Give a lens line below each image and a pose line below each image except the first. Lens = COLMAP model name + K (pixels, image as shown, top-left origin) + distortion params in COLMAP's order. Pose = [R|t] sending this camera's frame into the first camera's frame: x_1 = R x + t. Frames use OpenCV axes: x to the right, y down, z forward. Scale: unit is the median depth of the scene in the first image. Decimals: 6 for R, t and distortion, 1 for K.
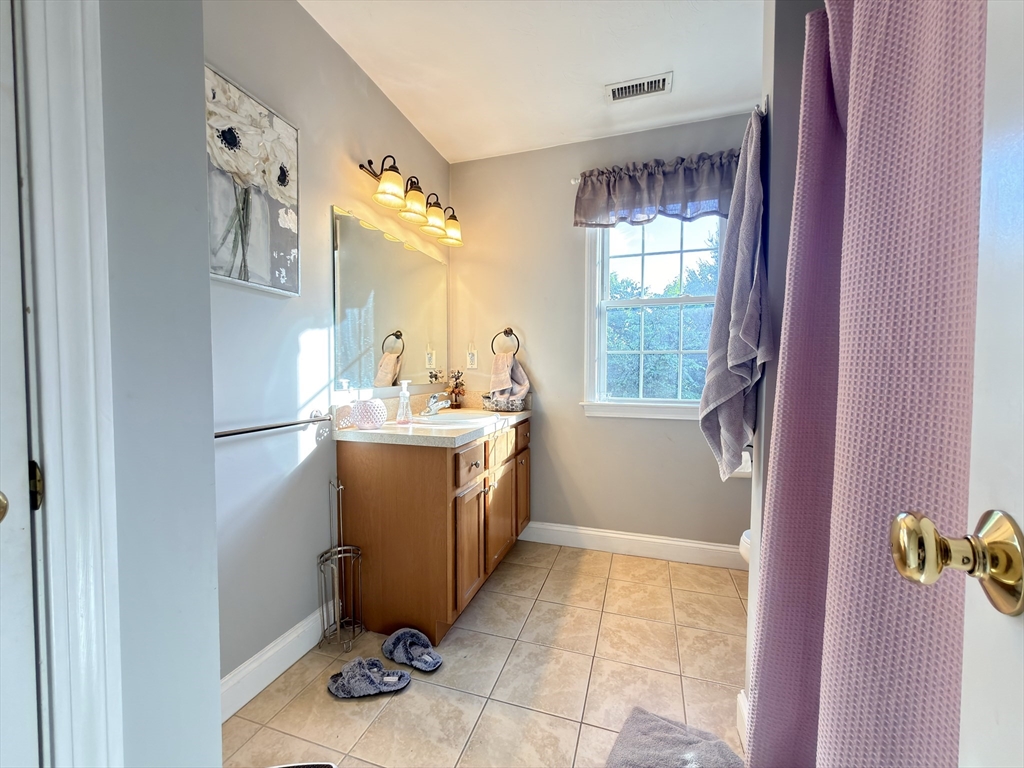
lens RADIAL K [[407.5, 0, 515.1], [0, 407.5, 383.8], [0, 0, 1]] dist [-0.002200, 0.001256]
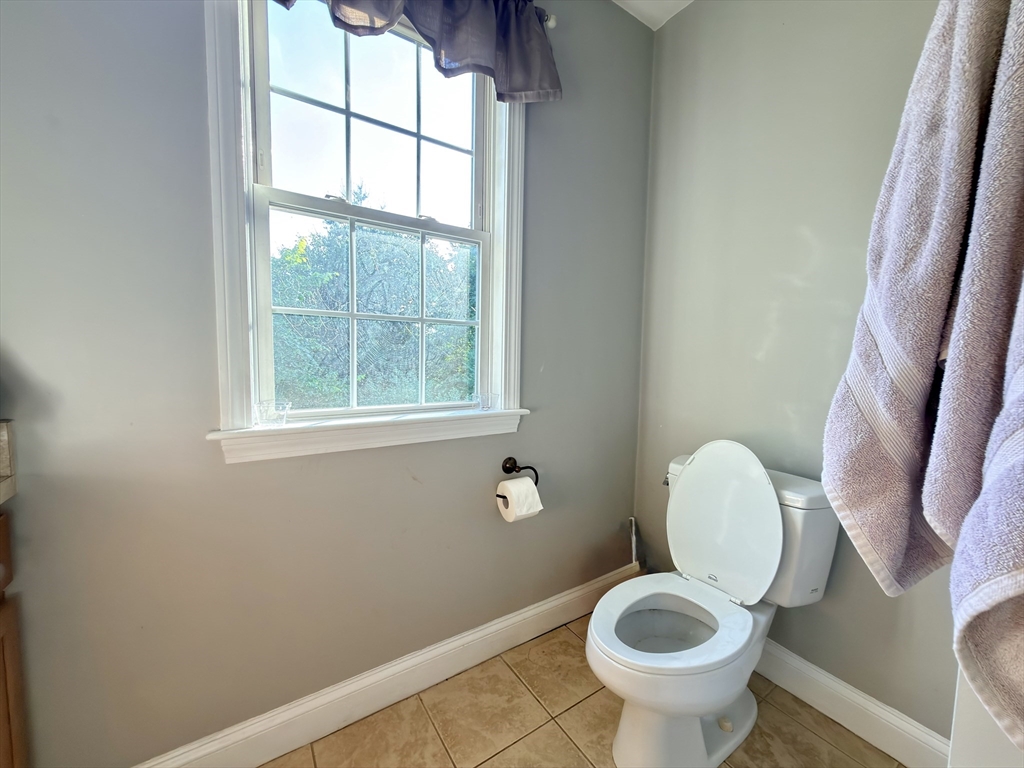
lens RADIAL K [[407.5, 0, 514.7], [0, 407.5, 387.1], [0, 0, 1]] dist [-0.002200, 0.001256]
pose [[0.620188, -0.050356, 0.782836, 0.062650], [0.015100, 0.998519, 0.052267, -0.019775], [-0.784308, -0.020594, 0.620029, 0.827827]]
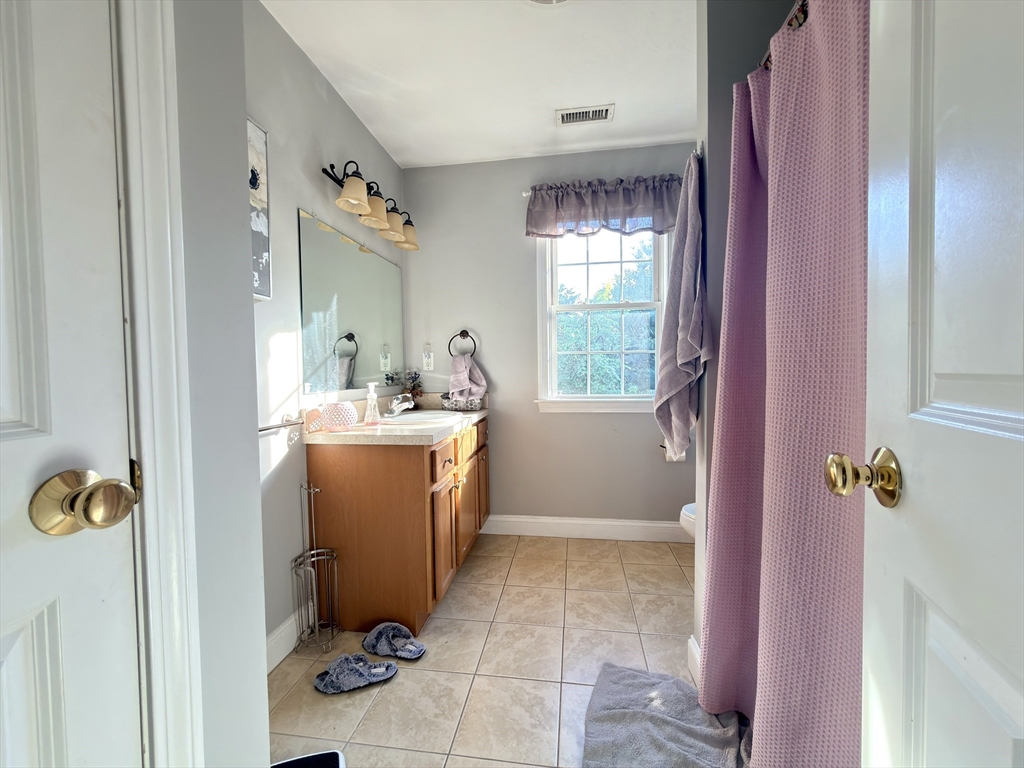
lens RADIAL K [[407.5, 0, 513.5], [0, 407.5, 383.8], [0, 0, 1]] dist [-0.002200, 0.001256]
pose [[0.986235, -0.021857, 0.163896, -0.108472], [0.022244, 0.999752, -0.000528, 0.003540], [-0.163844, 0.004167, 0.986477, -0.075057]]
